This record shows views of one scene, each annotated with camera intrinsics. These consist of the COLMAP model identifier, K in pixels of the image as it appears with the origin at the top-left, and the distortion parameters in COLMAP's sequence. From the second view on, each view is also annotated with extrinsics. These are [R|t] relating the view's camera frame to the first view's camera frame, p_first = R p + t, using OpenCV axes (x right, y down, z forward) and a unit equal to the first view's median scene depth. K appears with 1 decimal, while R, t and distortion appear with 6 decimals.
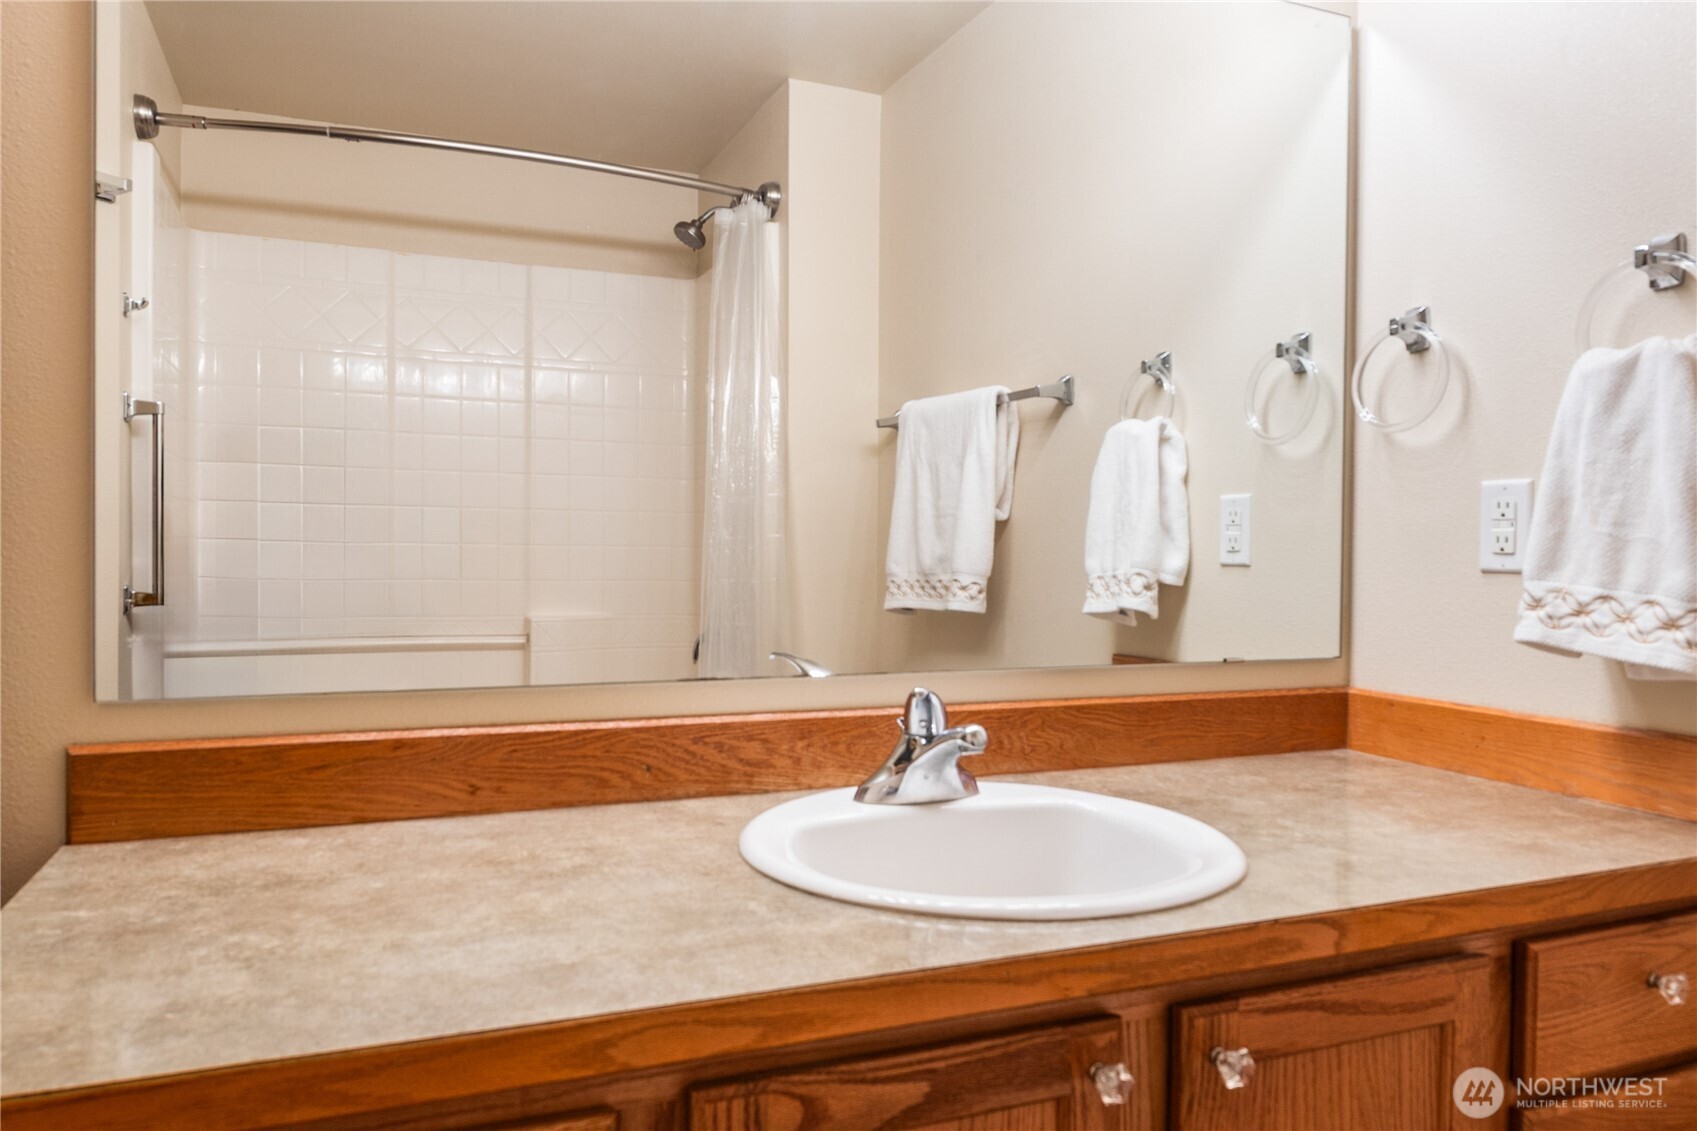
lens RADIAL K [[1178.0, 0, 842.9], [0, 1178.0, 555.1], [0, 0, 1]] dist [0.011360, 0.004542]
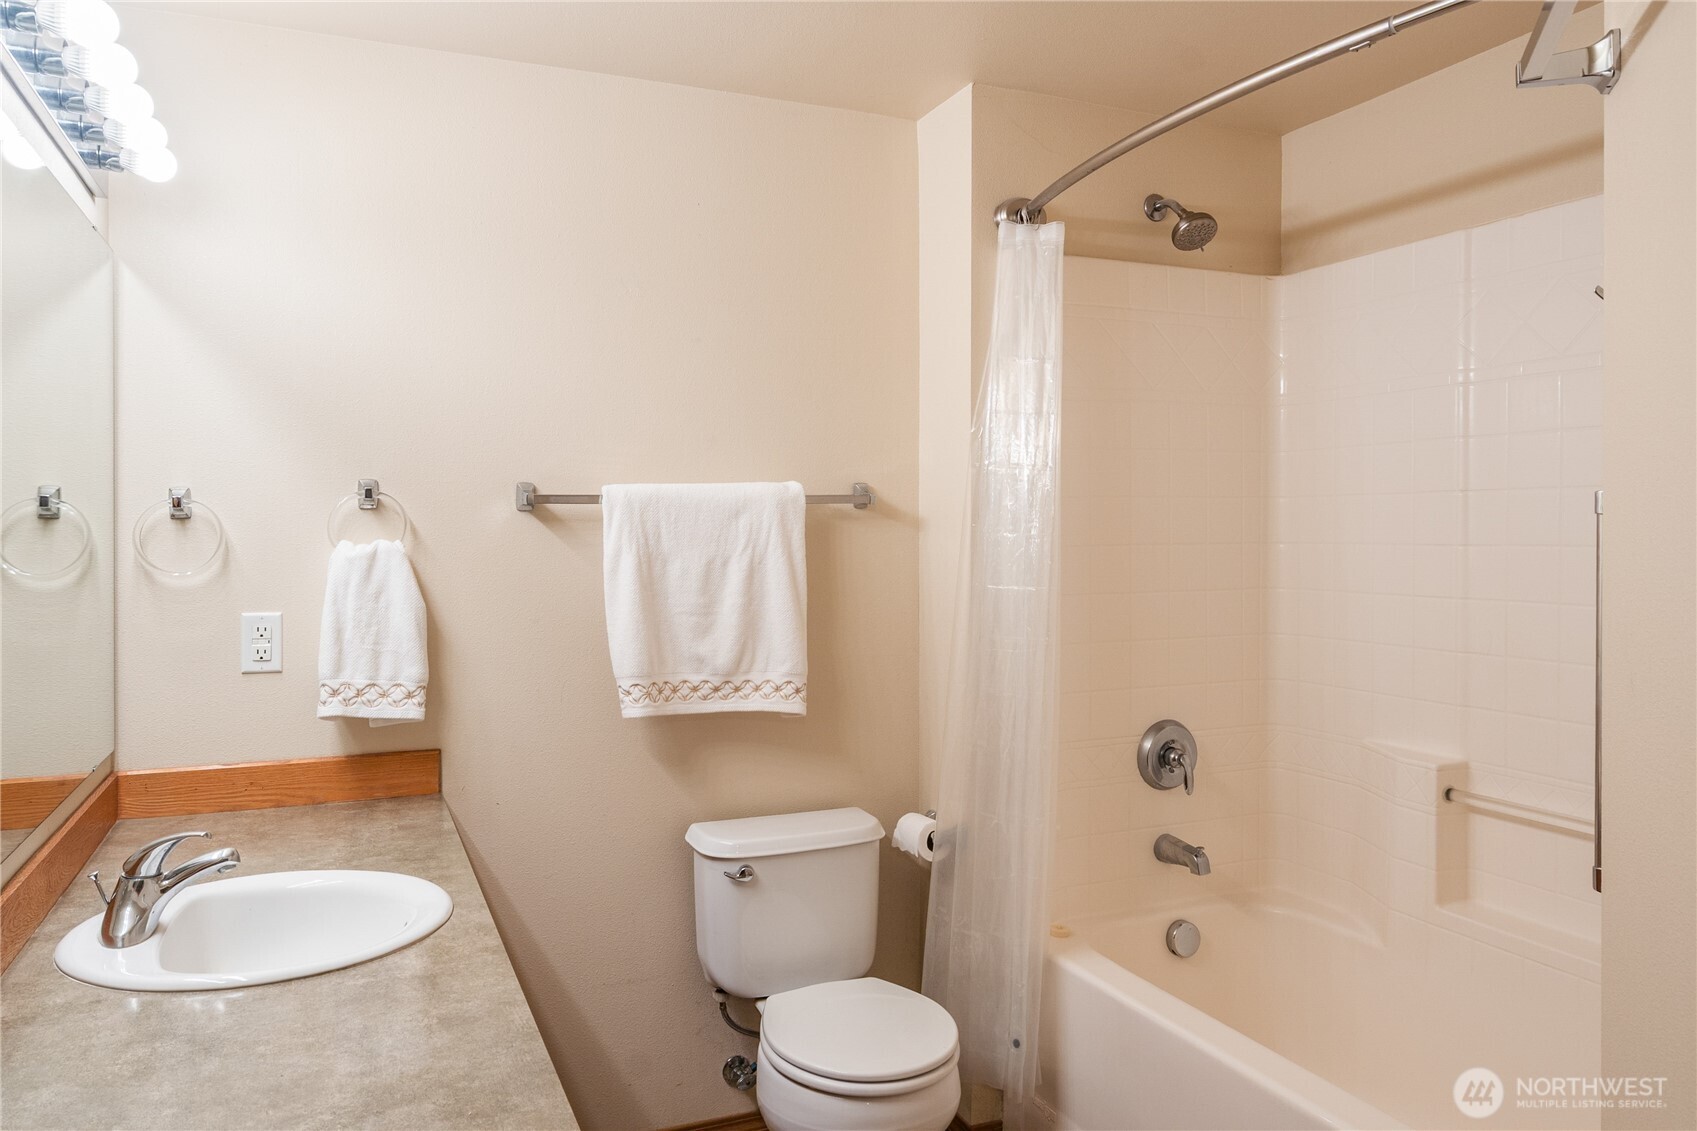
lens RADIAL K [[1178.0, 0, 850.8], [0, 1178.0, 560.0], [0, 0, 1]] dist [0.011360, 0.004542]
pose [[-0.002814, -0.032001, 0.999484, -1.138821], [0.011756, 0.999418, 0.032032, -0.201662], [-0.999927, 0.011840, -0.002437, 0.276442]]
